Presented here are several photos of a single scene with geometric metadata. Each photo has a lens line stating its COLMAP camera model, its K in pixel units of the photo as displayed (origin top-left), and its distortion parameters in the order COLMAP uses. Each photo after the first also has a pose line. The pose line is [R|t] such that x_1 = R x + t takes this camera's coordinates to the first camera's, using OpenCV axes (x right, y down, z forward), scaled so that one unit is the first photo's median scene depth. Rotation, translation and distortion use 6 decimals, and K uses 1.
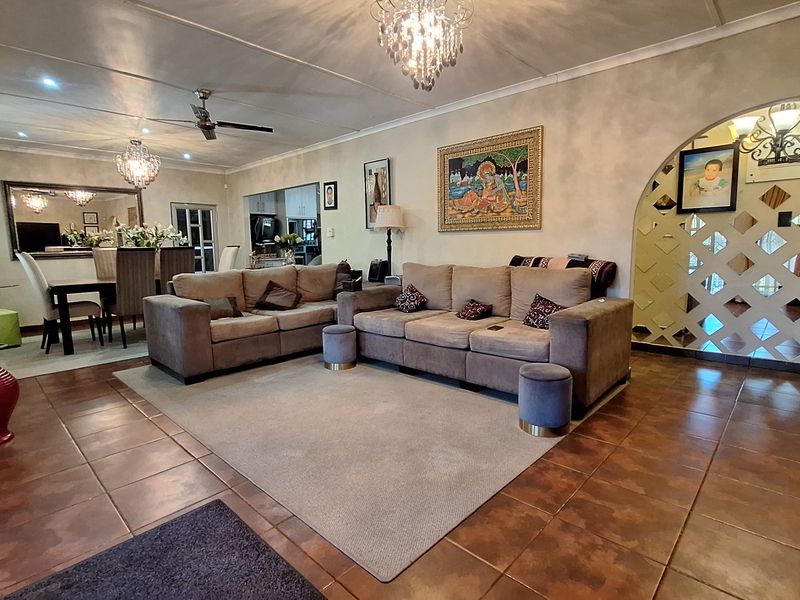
lens RADIAL K [[420.6, 0, 402.1], [0, 420.6, 296.4], [0, 0, 1]] dist [-0.007282, 0.000764]
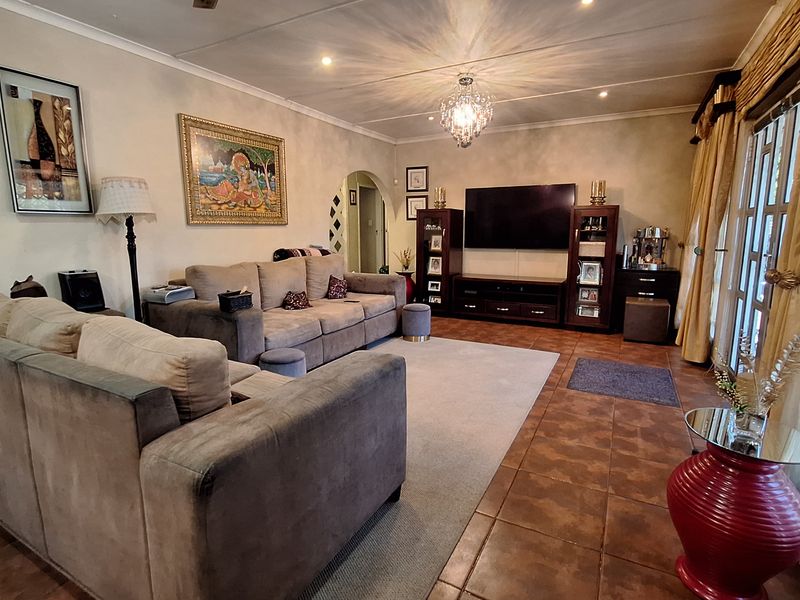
lens RADIAL K [[420.6, 0, 402.1], [0, 420.6, 296.4], [0, 0, 1]] dist [-0.007282, 0.000764]
pose [[-0.263425, -0.138857, 0.954634, -0.832251], [0.125901, 0.976173, 0.176732, -0.120243], [-0.956429, 0.166745, -0.239666, 0.901822]]
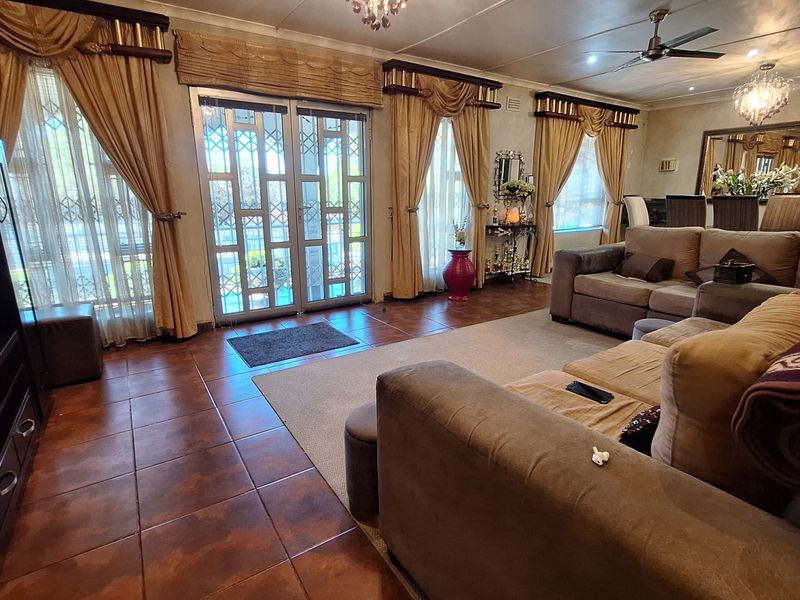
lens RADIAL K [[420.6, 0, 402.1], [0, 420.6, 296.4], [0, 0, 1]] dist [-0.007282, 0.000764]
pose [[-0.226545, 0.251085, -0.941081, 0.527450], [-0.114812, 0.952582, 0.281792, -0.104866], [0.967210, 0.171886, -0.186975, 0.671879]]
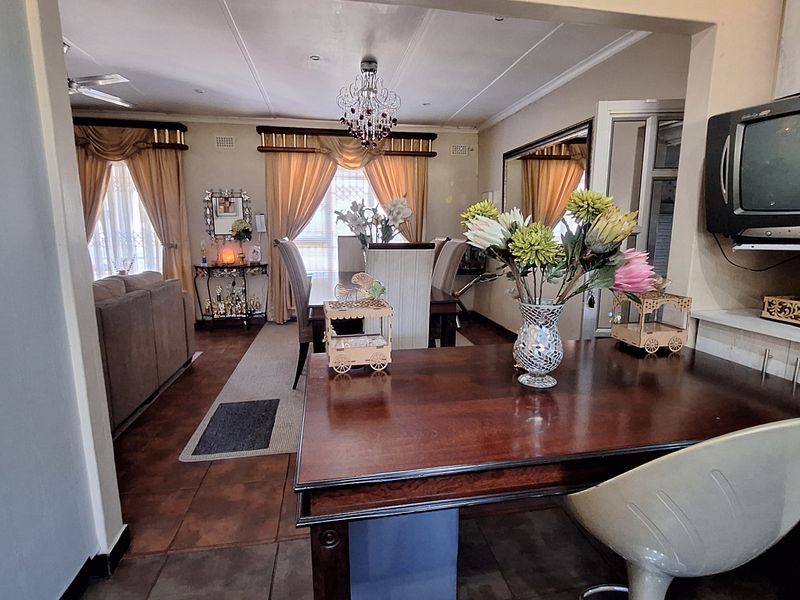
lens RADIAL K [[420.6, 0, 402.1], [0, 420.6, 296.4], [0, 0, 1]] dist [-0.007282, 0.000764]
pose [[-0.594672, 0.141912, -0.791345, -0.154359], [-0.091358, 0.965995, 0.241885, -0.245585], [0.798761, 0.216138, -0.561485, 1.847062]]
